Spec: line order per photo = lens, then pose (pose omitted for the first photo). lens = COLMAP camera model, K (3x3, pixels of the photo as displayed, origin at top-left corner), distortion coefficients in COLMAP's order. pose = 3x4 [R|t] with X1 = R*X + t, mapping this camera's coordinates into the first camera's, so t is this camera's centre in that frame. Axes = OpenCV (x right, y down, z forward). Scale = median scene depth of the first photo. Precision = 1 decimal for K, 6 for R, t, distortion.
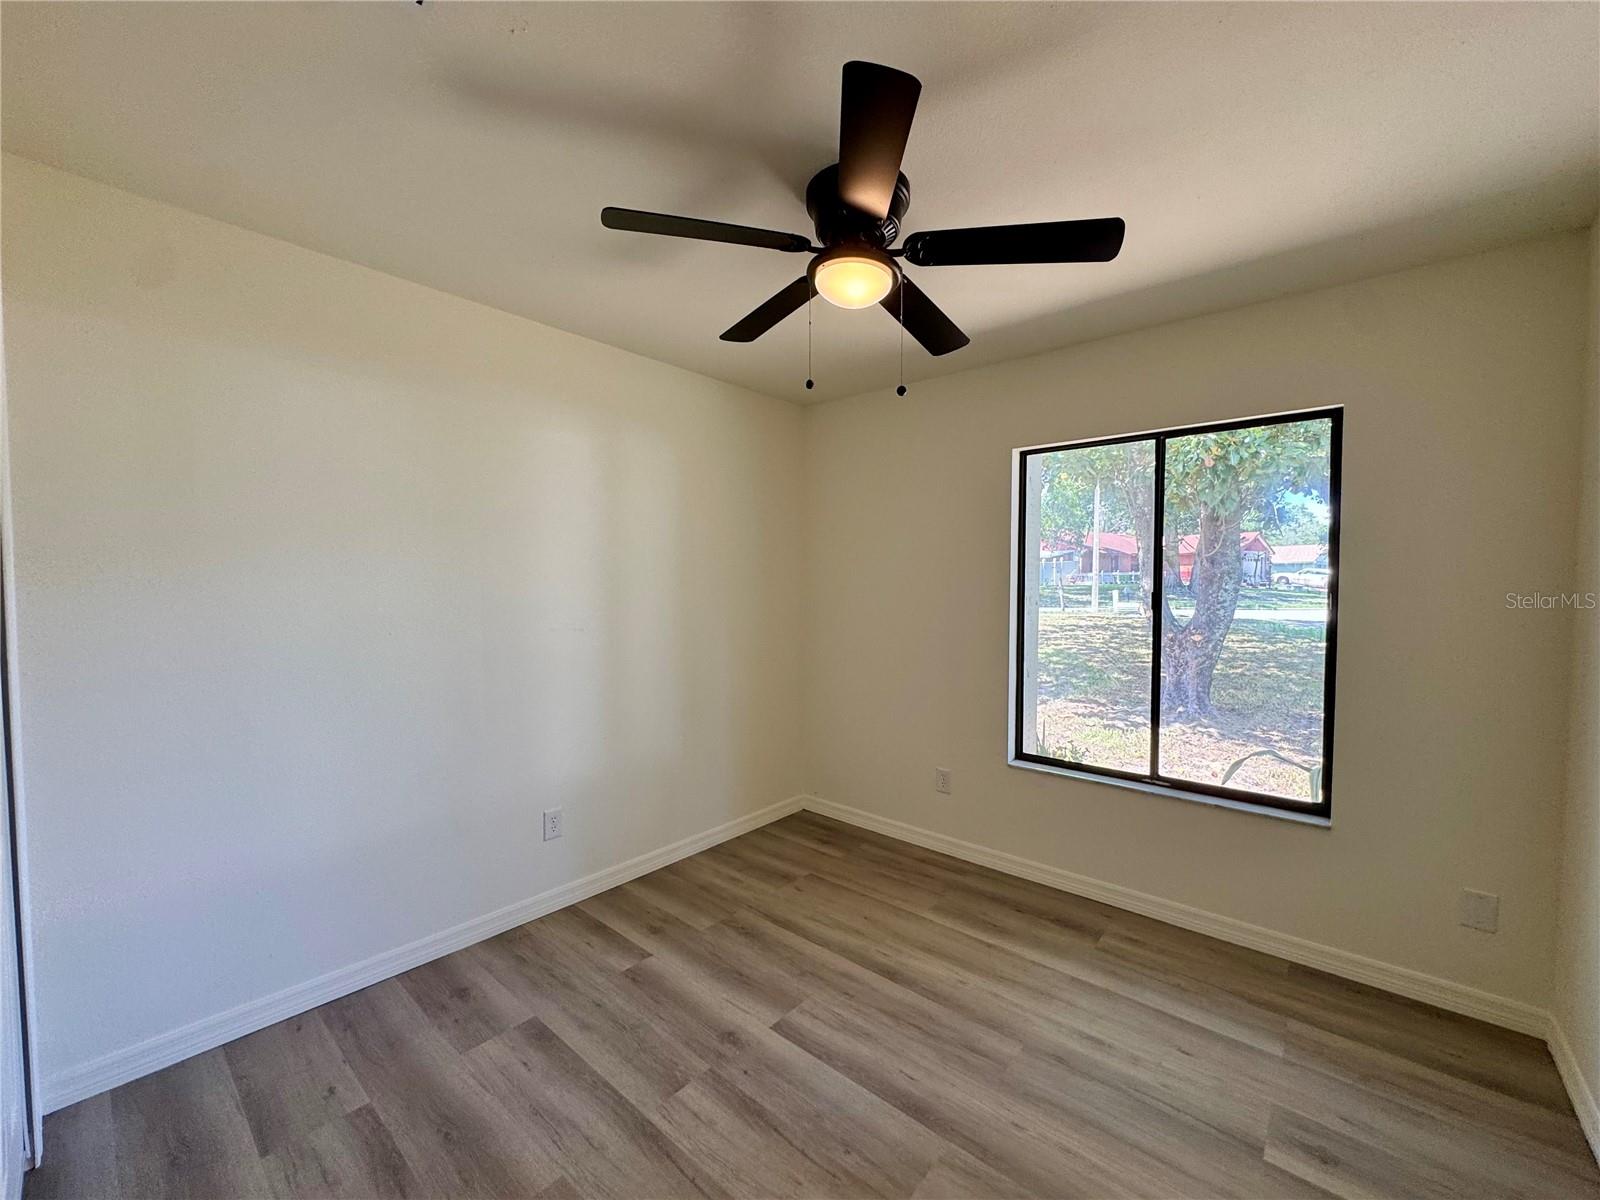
lens RADIAL K [[635.2, 0, 799.8], [0, 635.2, 600.8], [0, 0, 1]] dist [-0.003289, 0.000282]
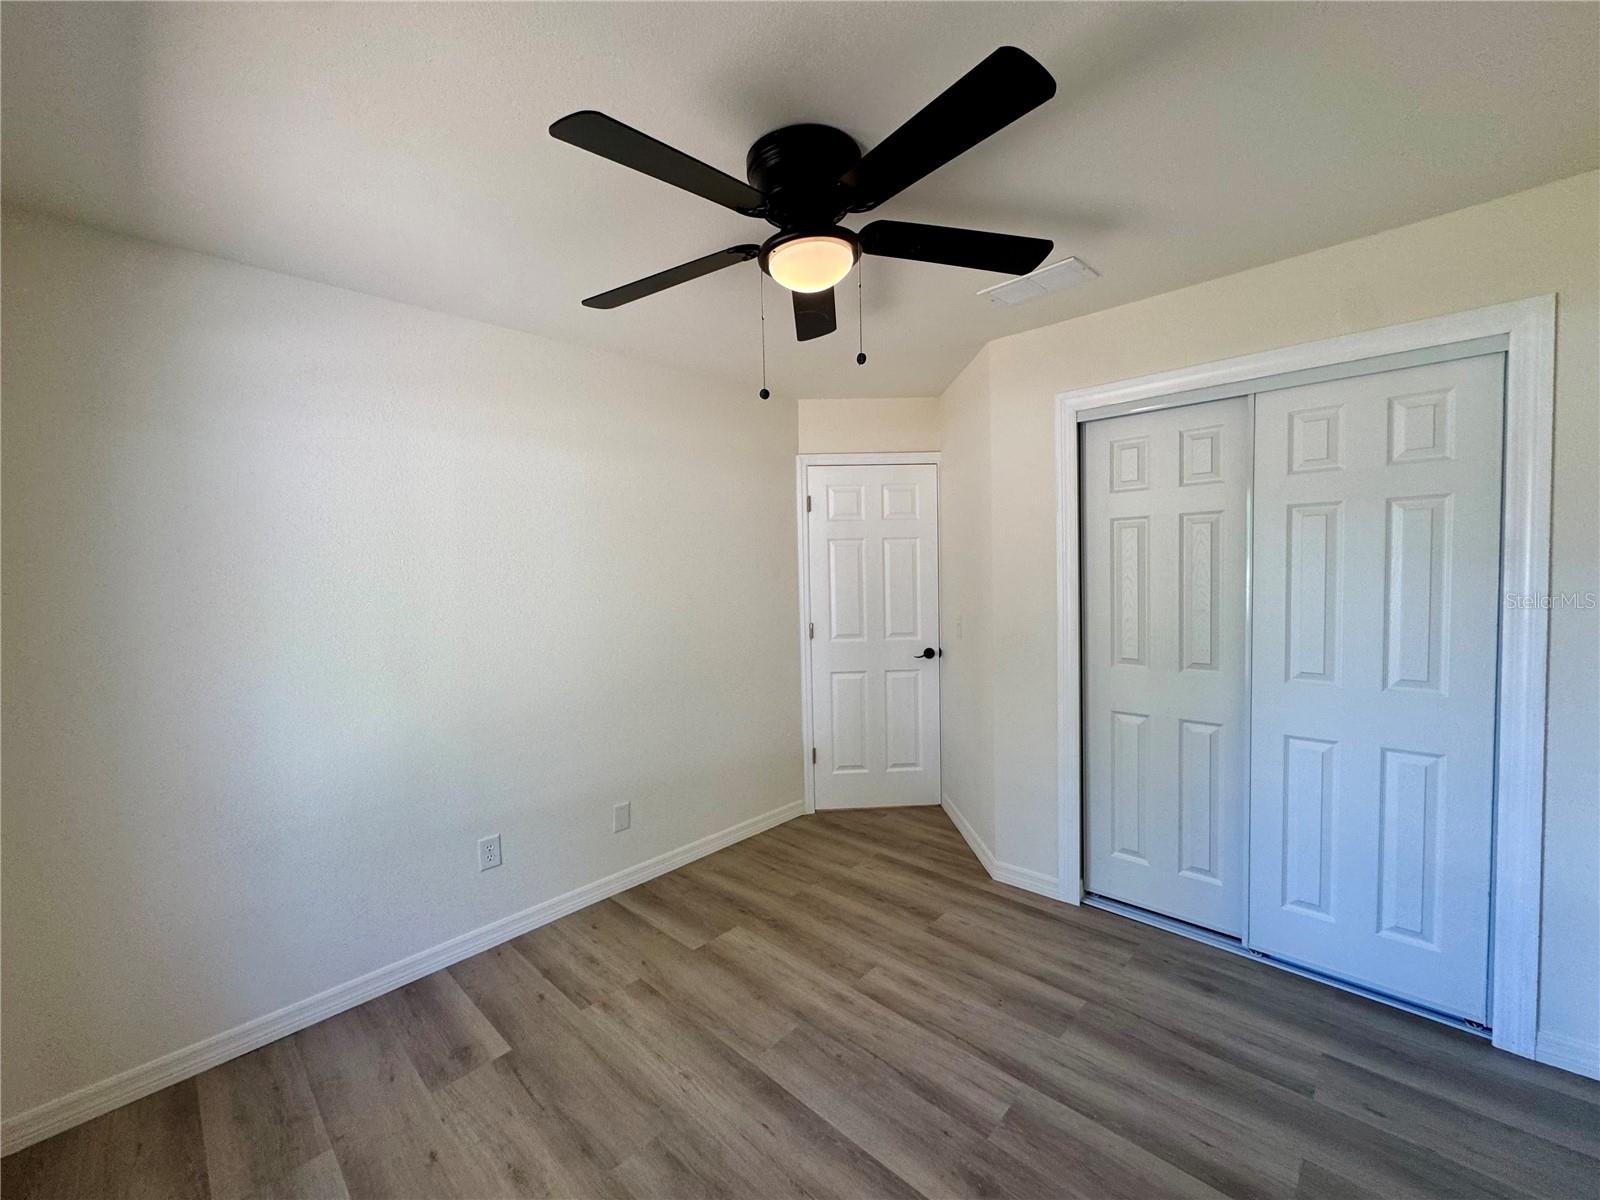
lens RADIAL K [[635.2, 0, 800.6], [0, 635.2, 601.2], [0, 0, 1]] dist [-0.003289, 0.000282]
pose [[-0.998644, 0.024659, 0.045841, 0.064807], [0.028415, 0.996131, 0.083164, -0.095874], [-0.043613, 0.084353, -0.995481, 1.968111]]
